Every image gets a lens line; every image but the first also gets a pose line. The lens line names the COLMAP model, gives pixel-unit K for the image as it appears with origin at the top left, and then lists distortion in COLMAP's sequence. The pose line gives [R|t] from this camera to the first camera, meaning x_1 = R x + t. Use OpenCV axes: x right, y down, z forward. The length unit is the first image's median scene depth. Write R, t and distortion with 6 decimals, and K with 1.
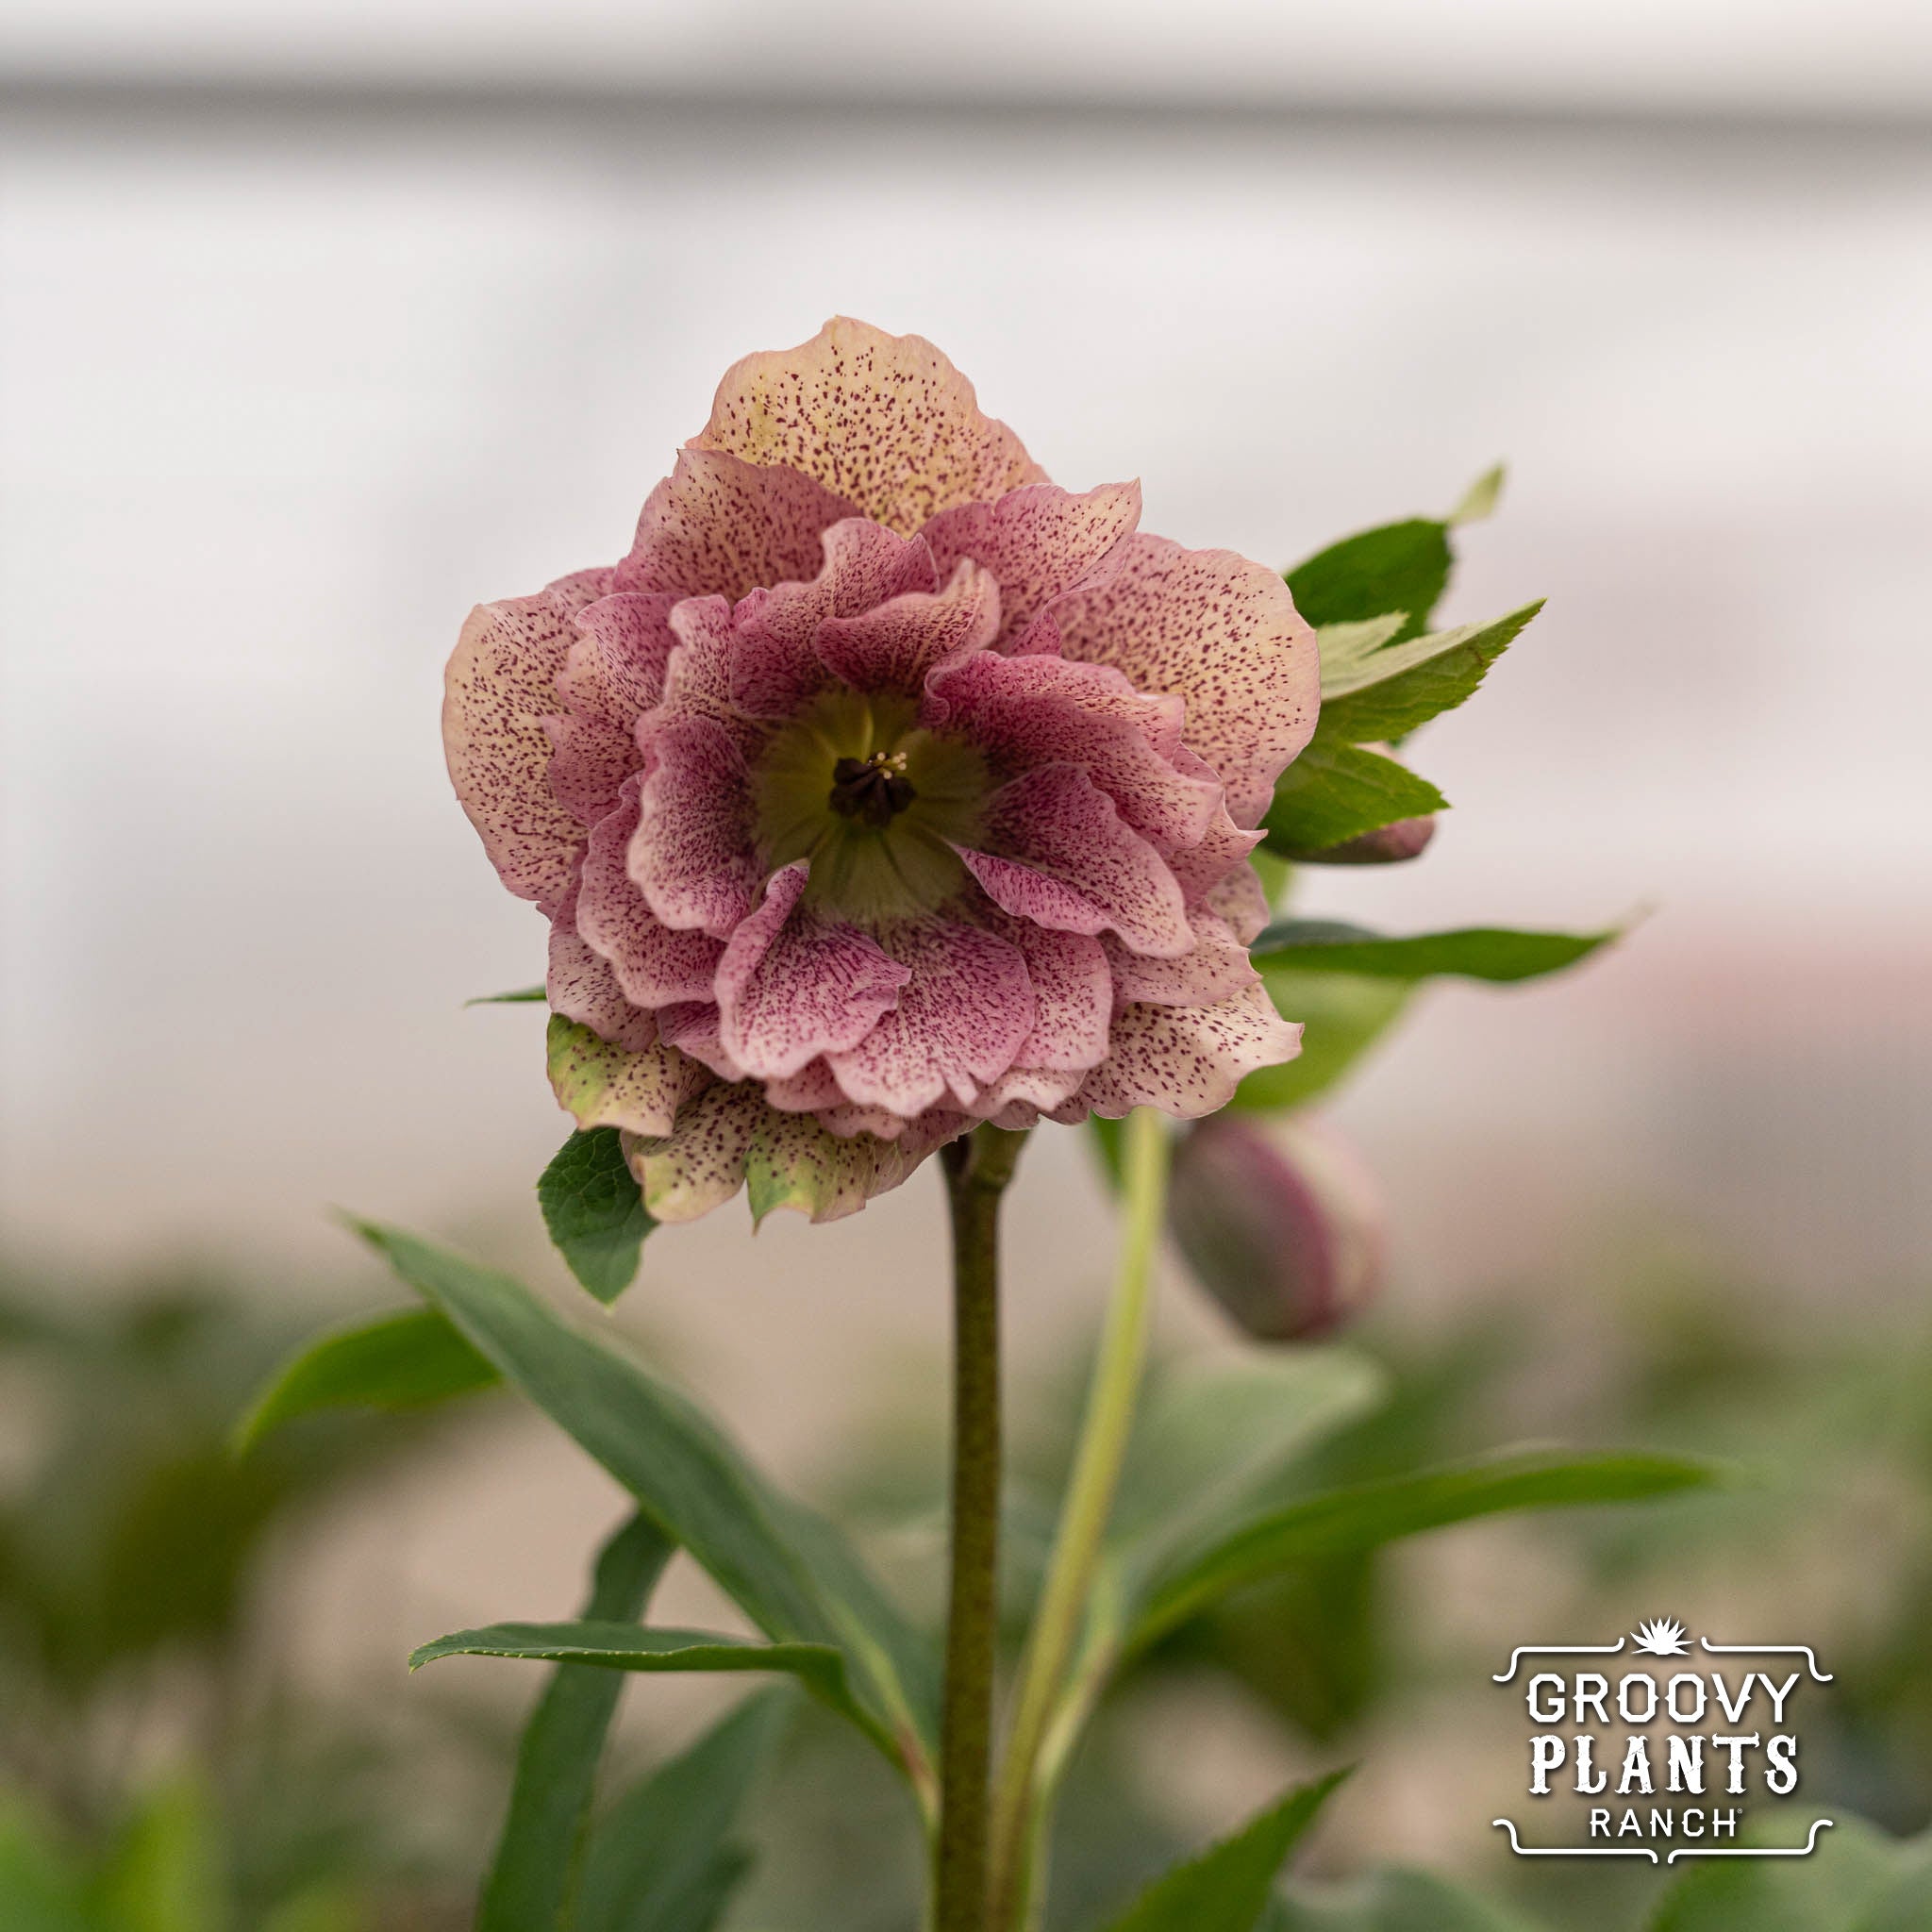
lens RADIAL K [[4478.5, 0, 966.0], [0, 4478.5, 966.0], [0, 0, 1]] dist [-0.012163, 0.021385]
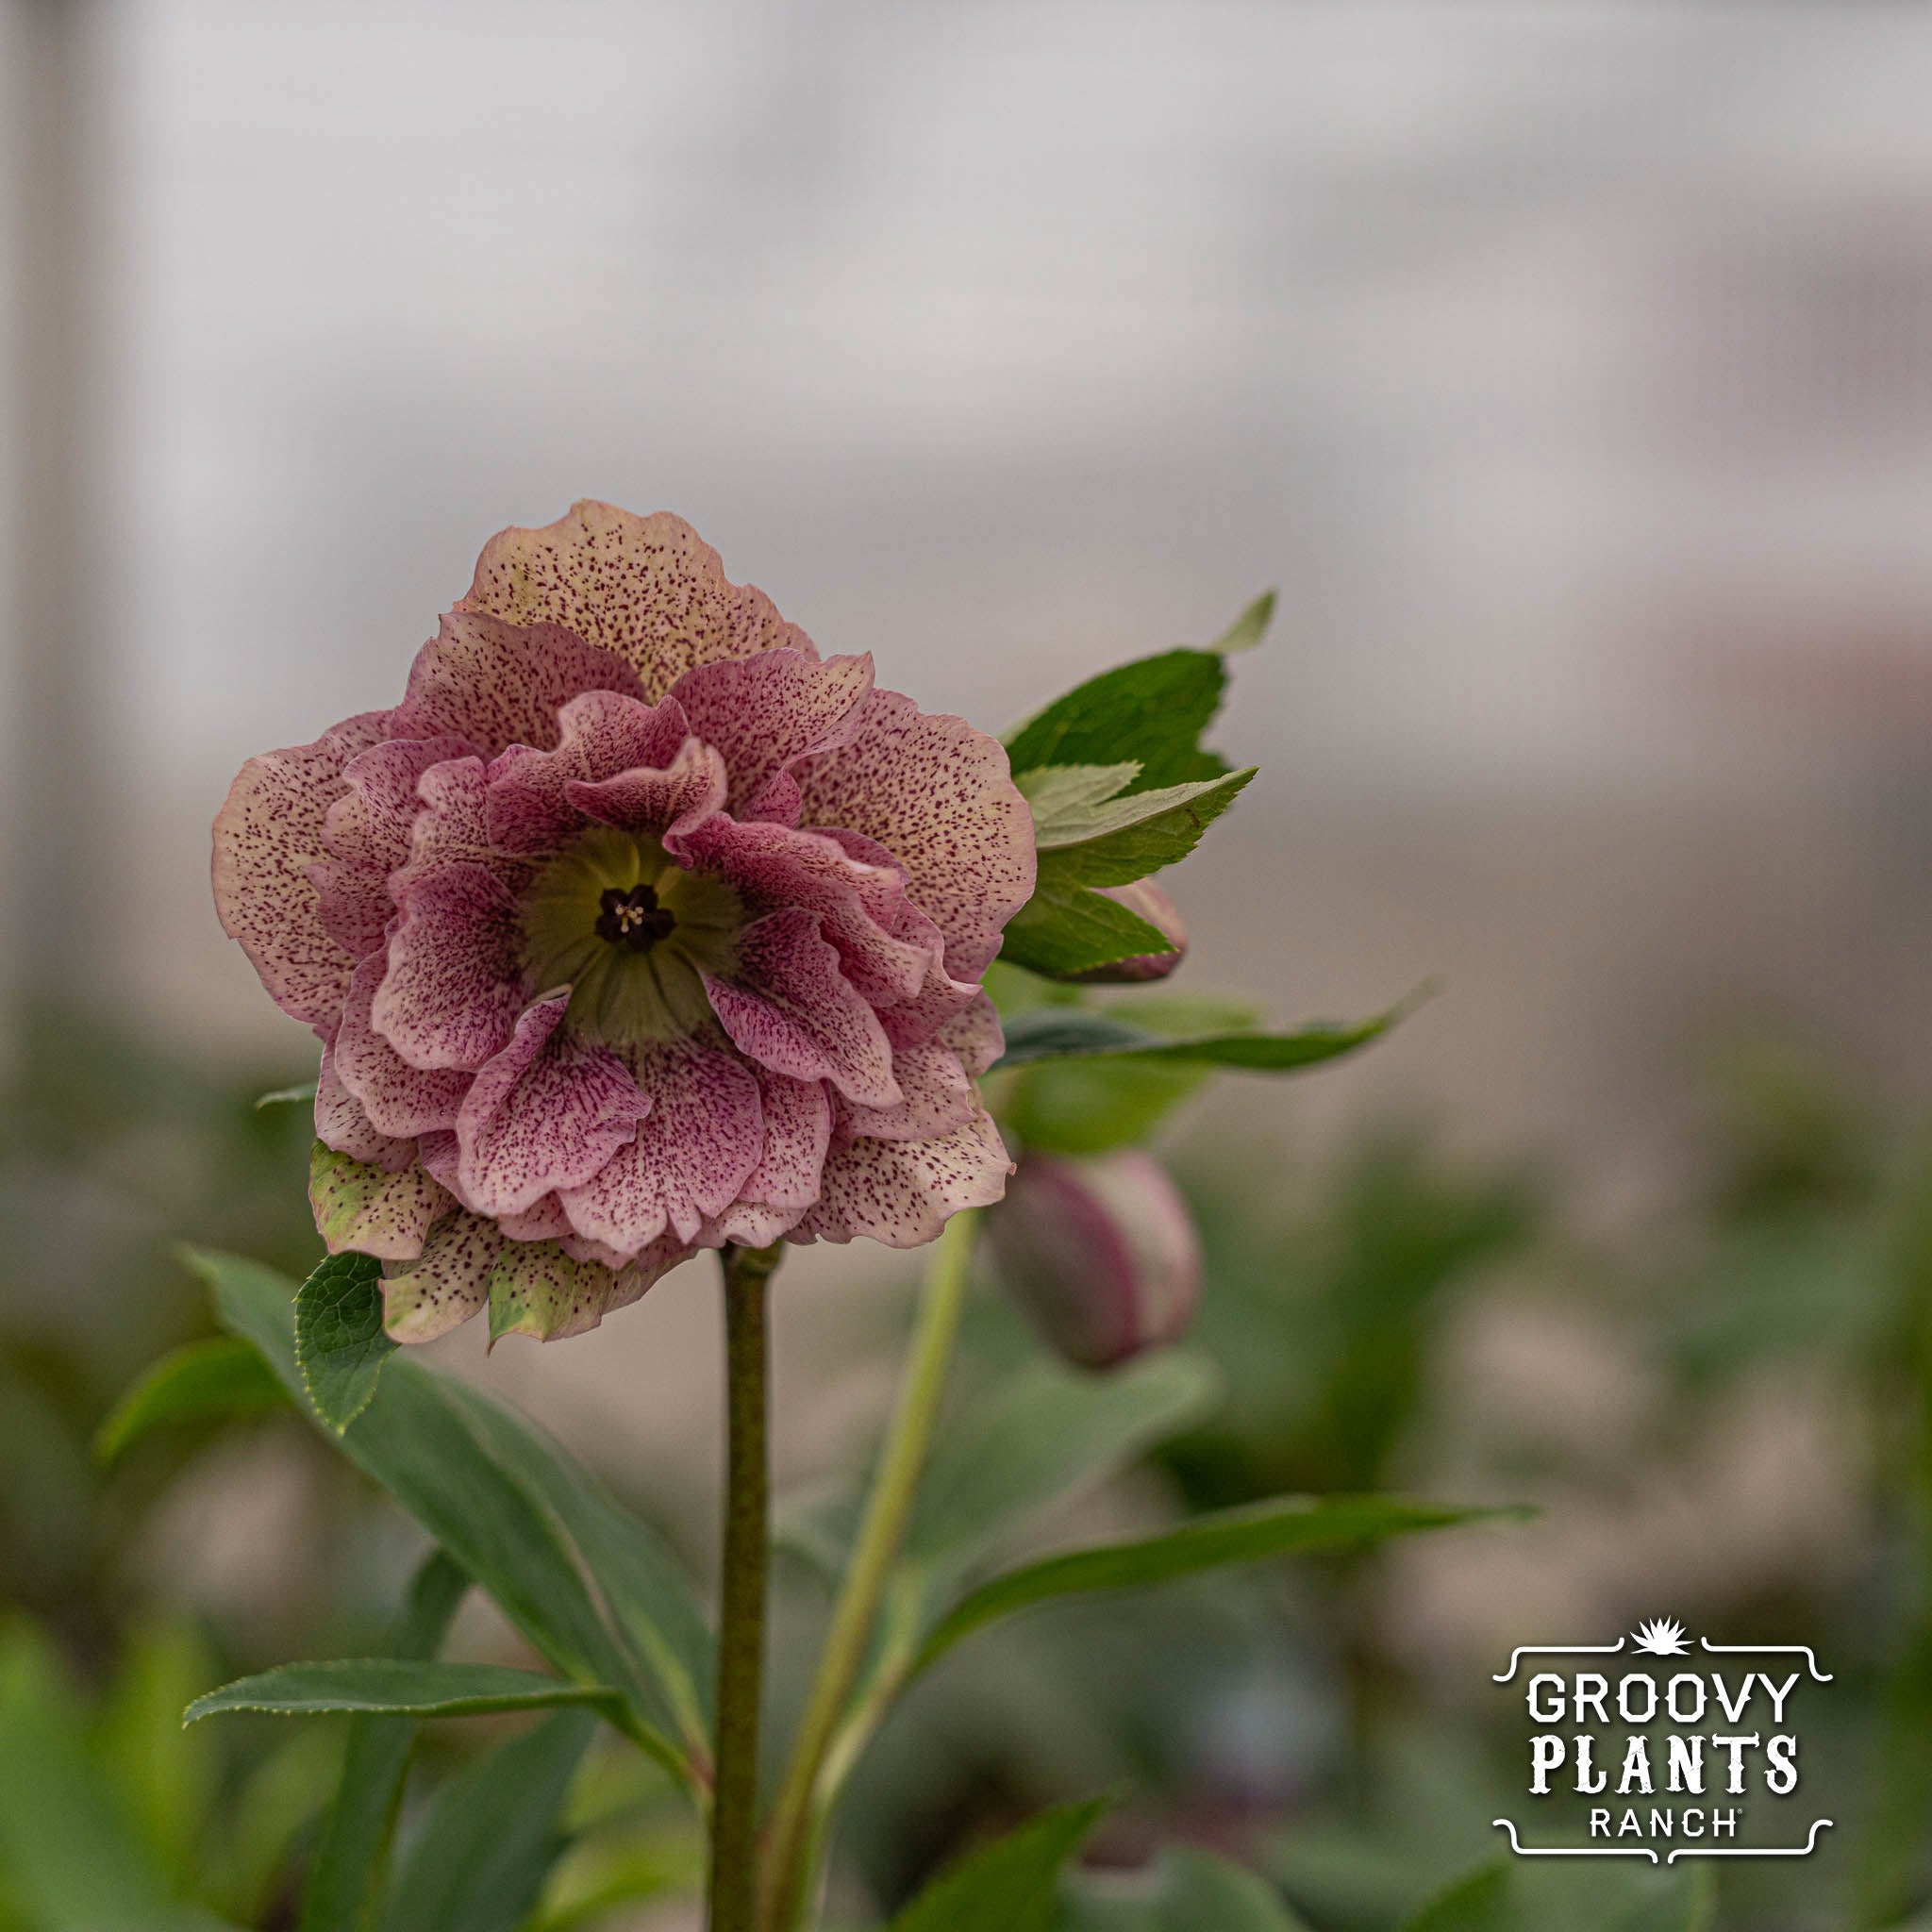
lens RADIAL K [[4478.5, 0, 966.0], [0, 4478.5, 966.0], [0, 0, 1]] dist [-0.012163, 0.021385]
pose [[0.997733, 0.028006, -0.061198, 0.127140], [-0.023014, 0.996464, 0.080811, -0.119574], [0.063245, -0.079220, 0.994849, -0.061988]]
